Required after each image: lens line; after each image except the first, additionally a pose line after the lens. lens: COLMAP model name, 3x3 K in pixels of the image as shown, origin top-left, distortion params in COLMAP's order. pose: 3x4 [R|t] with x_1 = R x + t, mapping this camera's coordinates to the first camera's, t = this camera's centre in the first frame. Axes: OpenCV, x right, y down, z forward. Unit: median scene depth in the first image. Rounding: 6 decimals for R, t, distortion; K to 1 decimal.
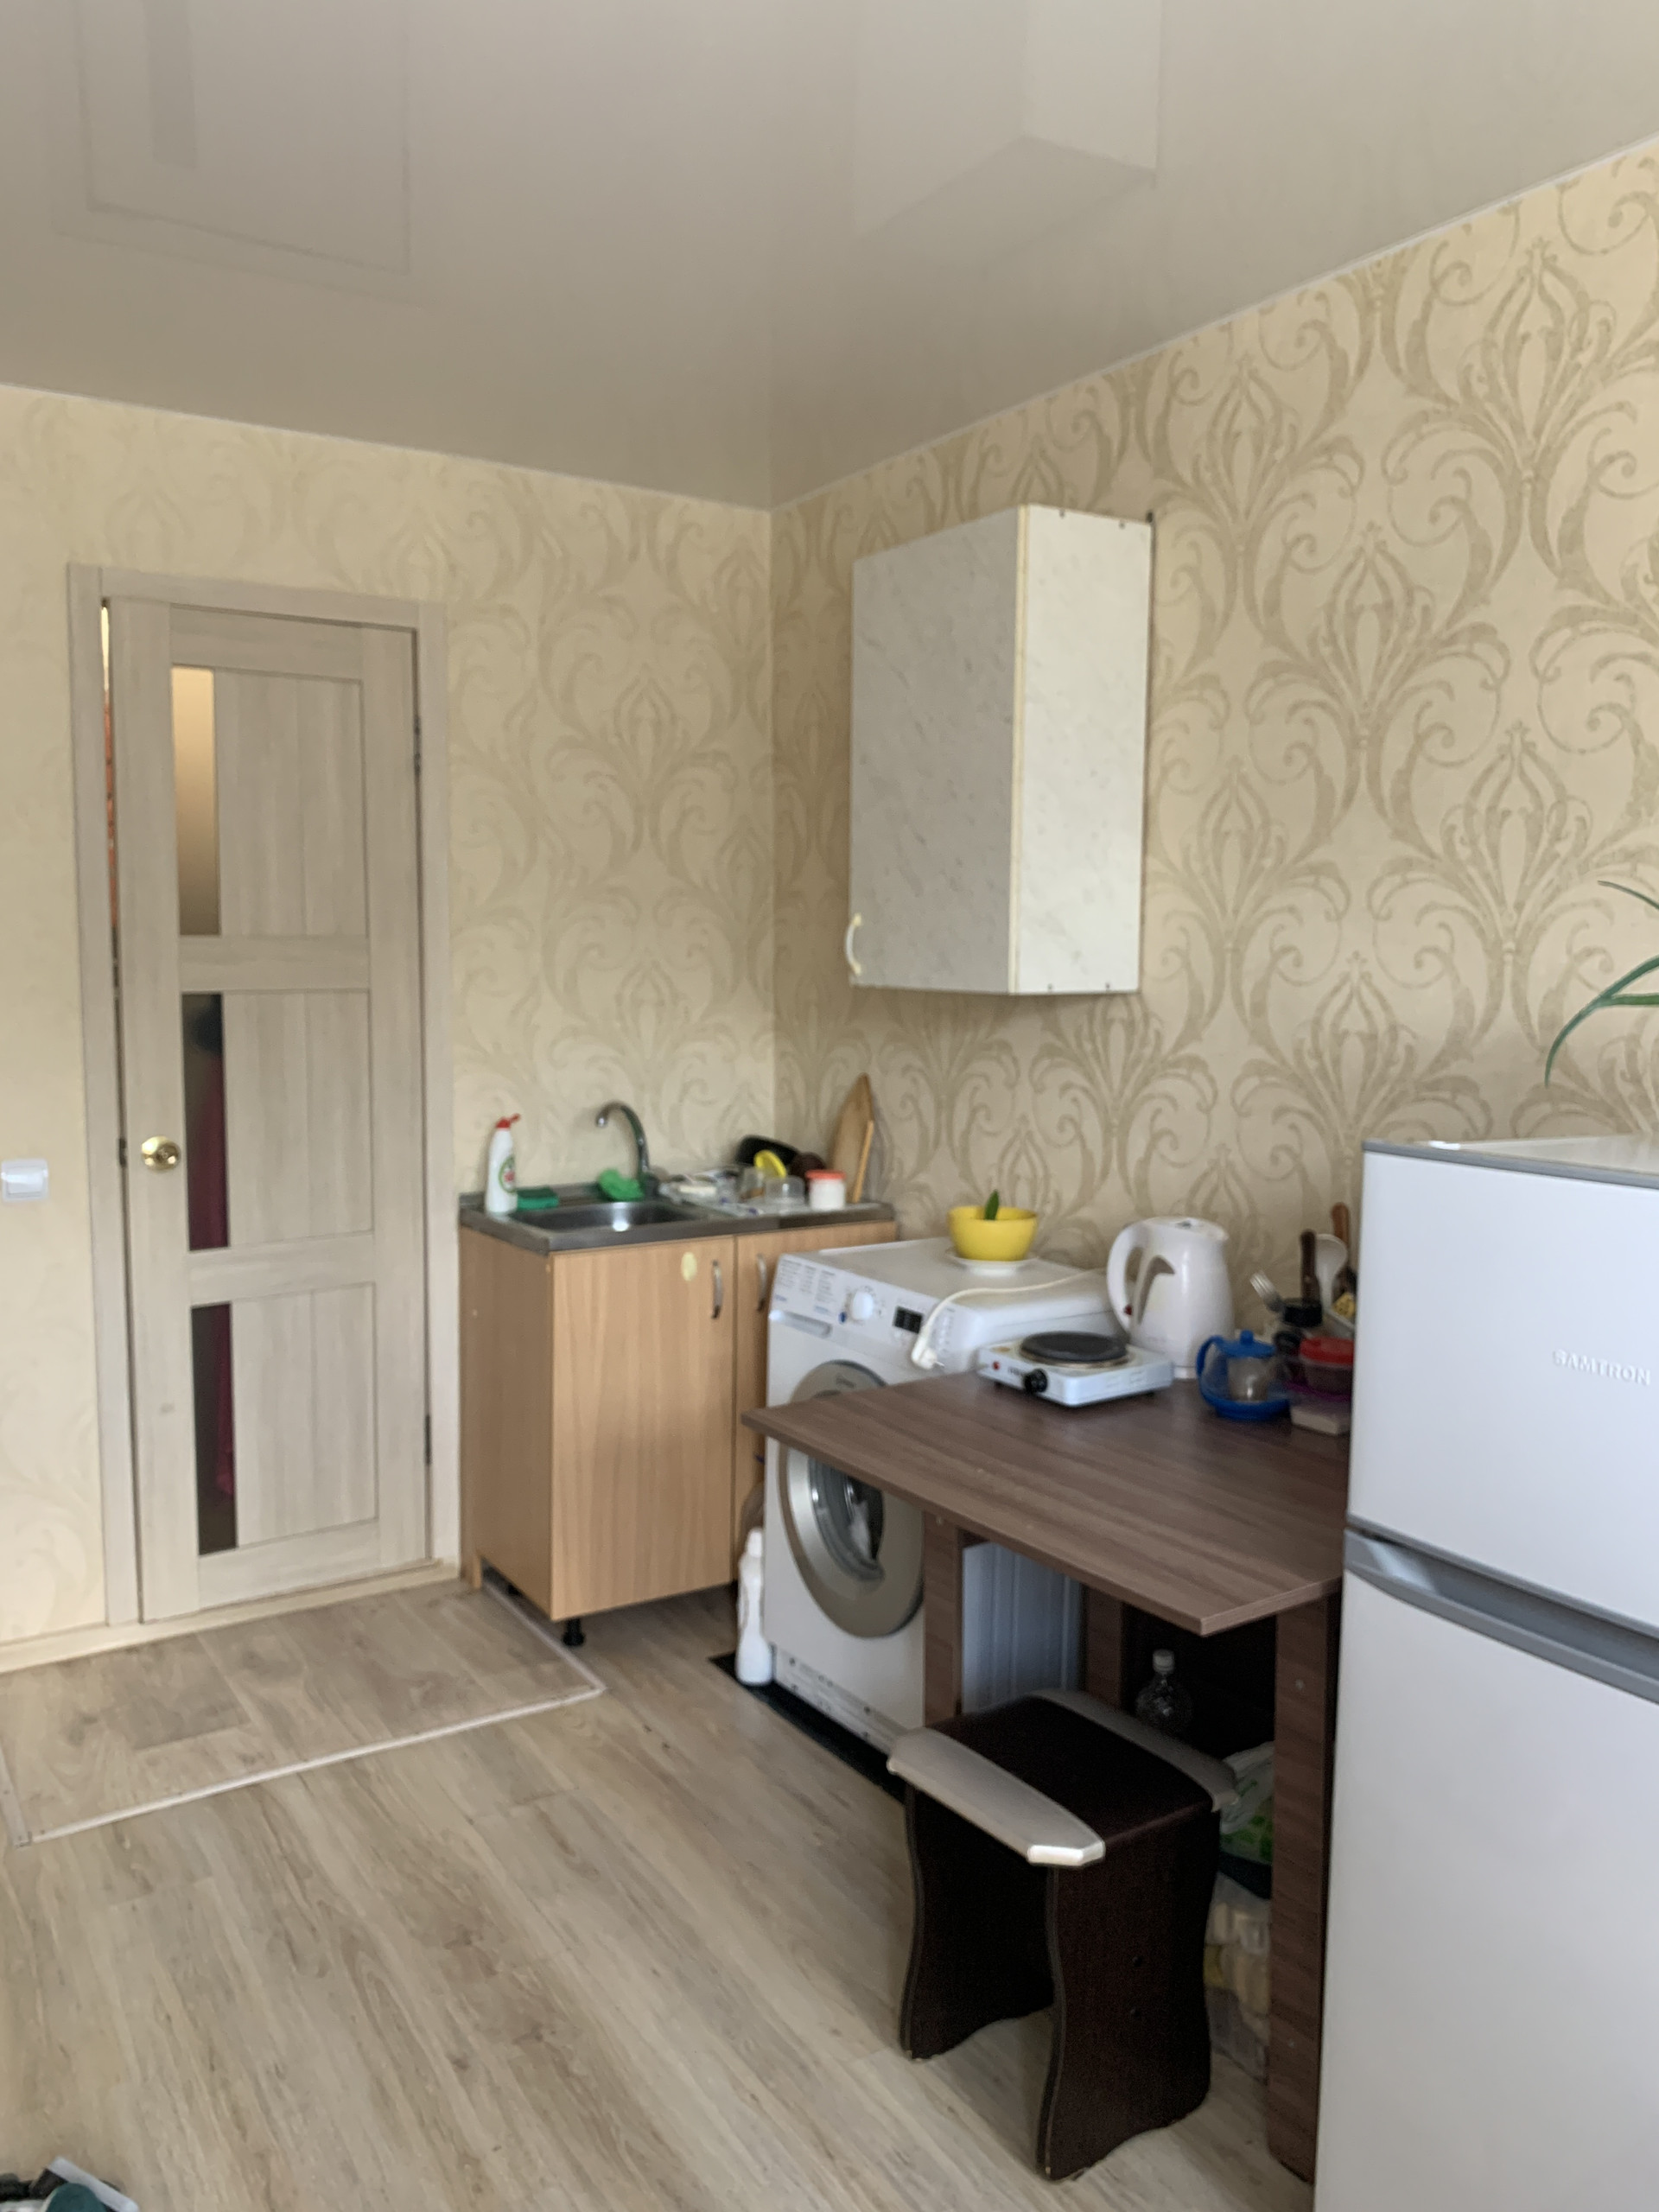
lens RADIAL K [[1687.6, 0, 829.5], [0, 1687.6, 1106.0], [0, 0, 1]] dist [0.000053, 0.009878]
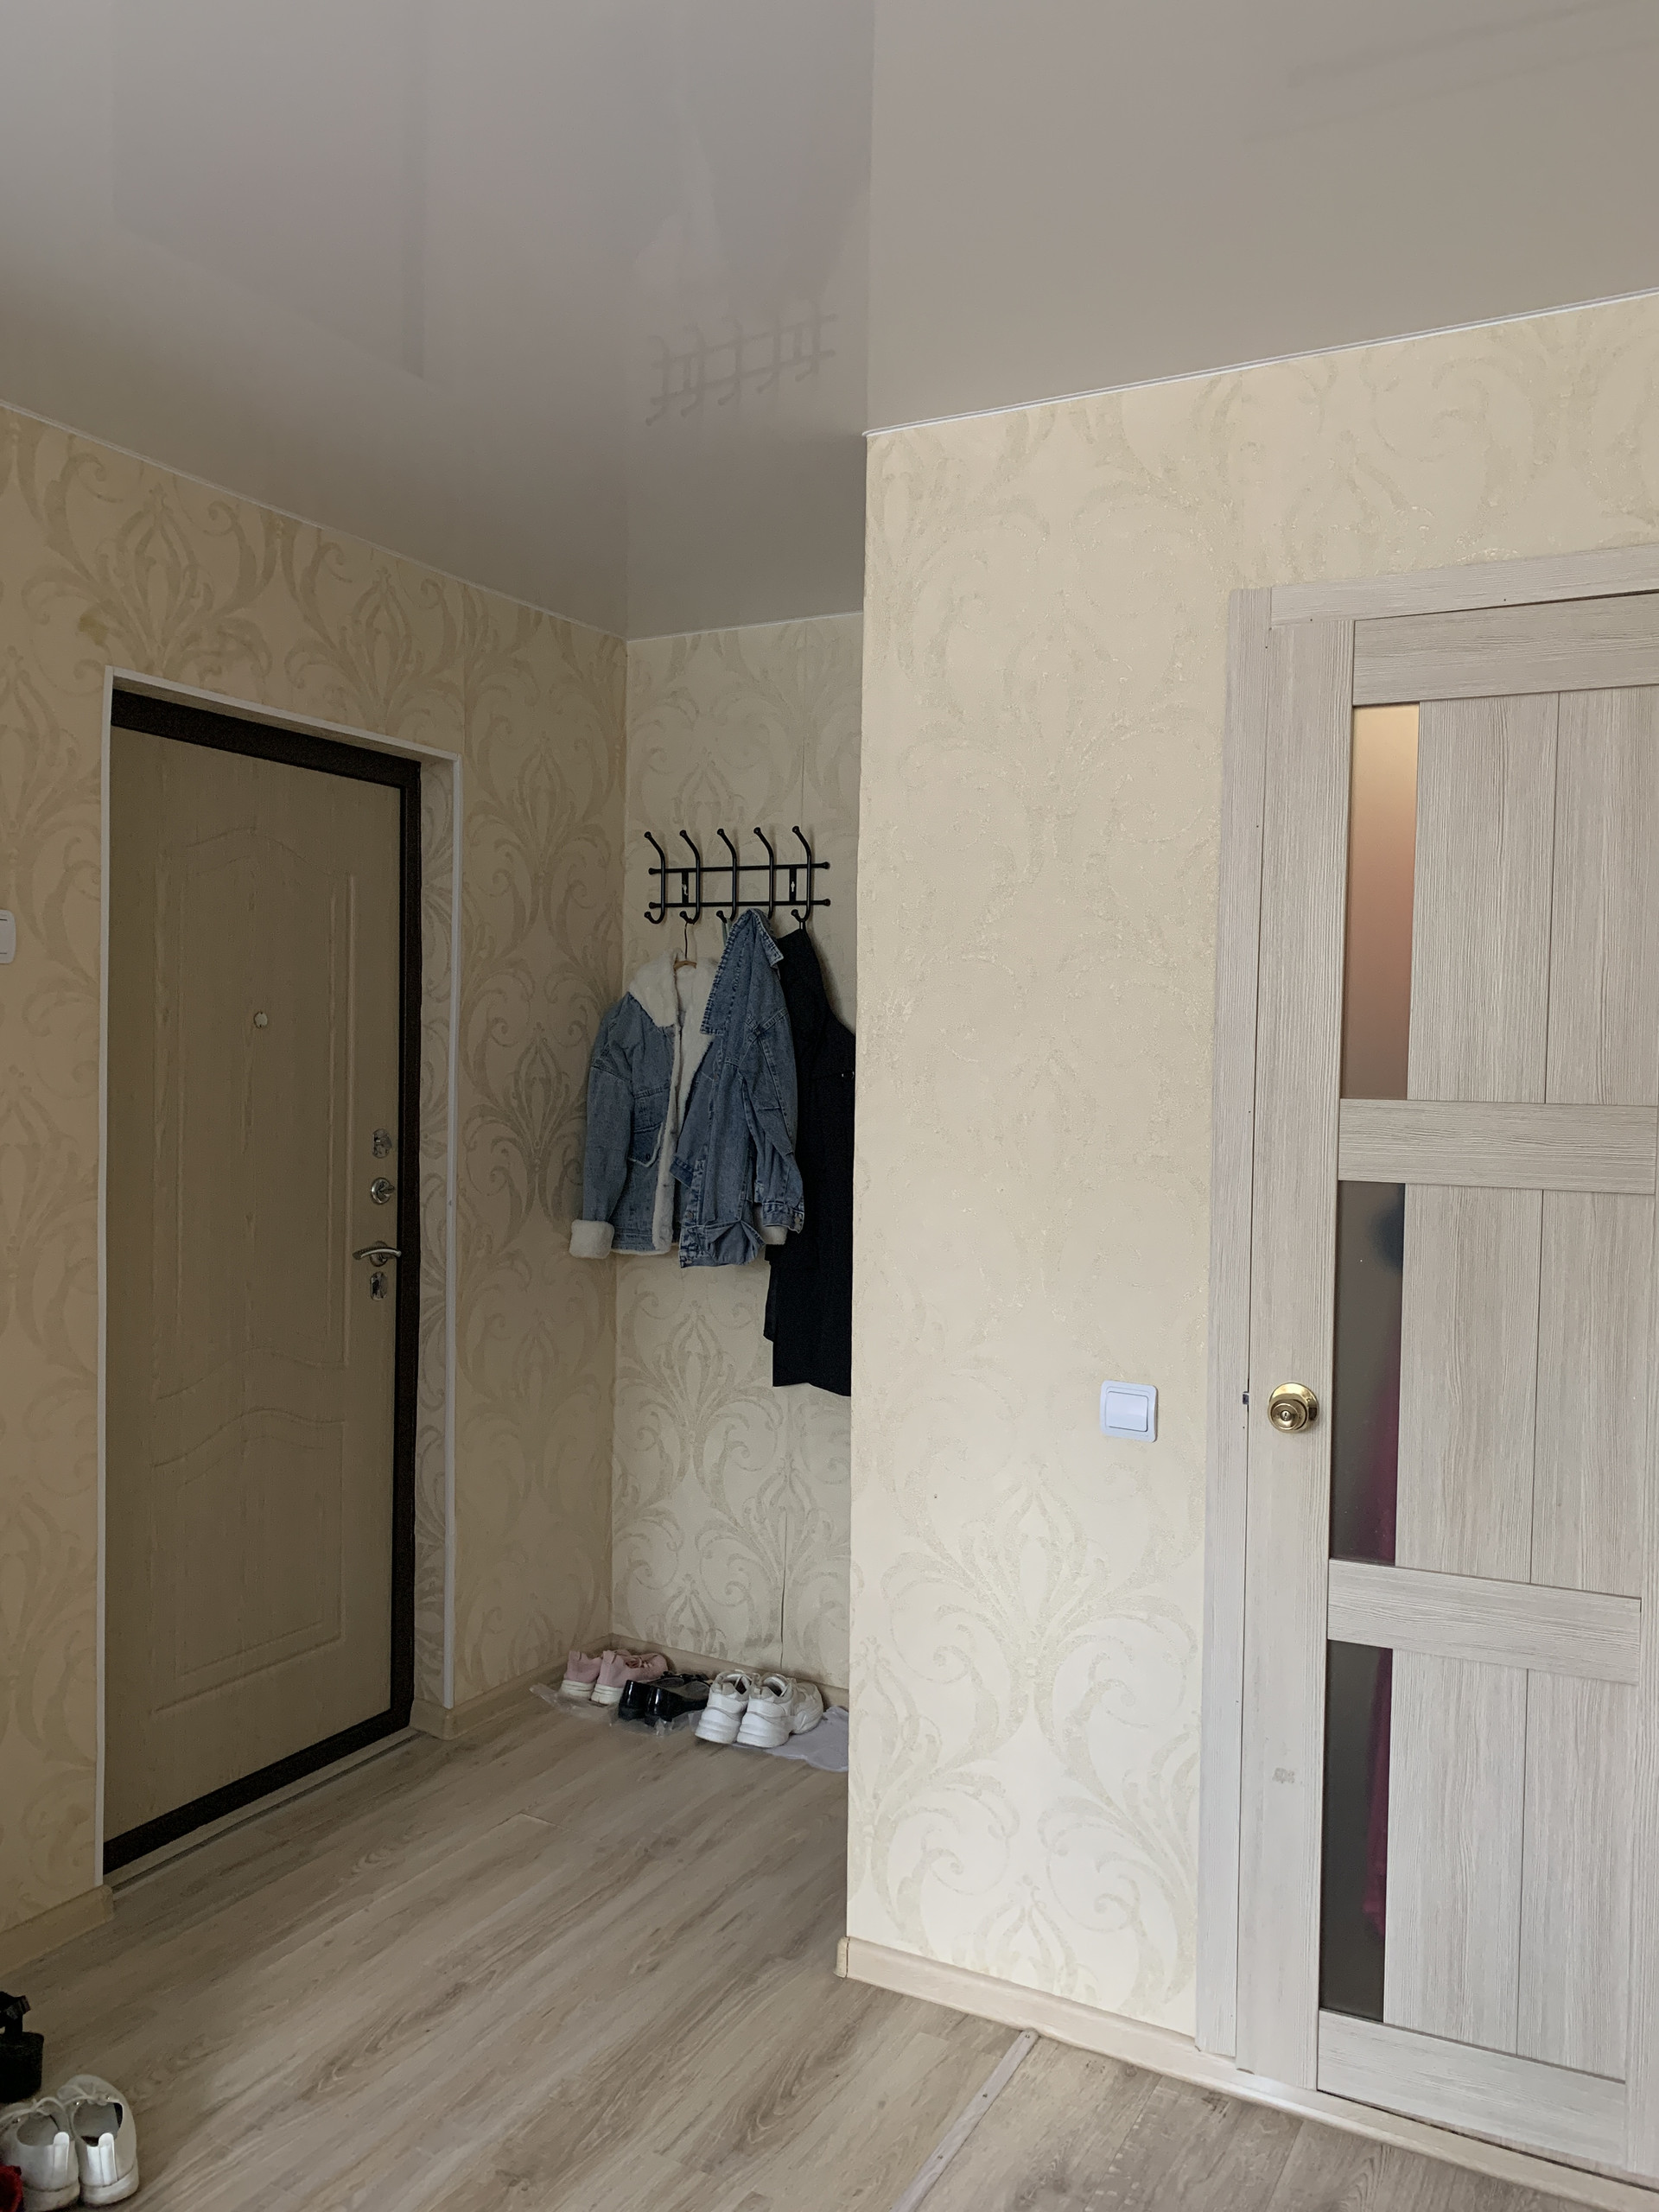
lens RADIAL K [[1687.6, 0, 829.5], [0, 1687.6, 1106.0], [0, 0, 1]] dist [0.000053, 0.009878]
pose [[0.481519, 0.041425, -0.875456, 0.122512], [-0.100275, 0.994927, -0.008075, -0.075734], [0.870681, 0.091674, 0.483230, 0.521285]]
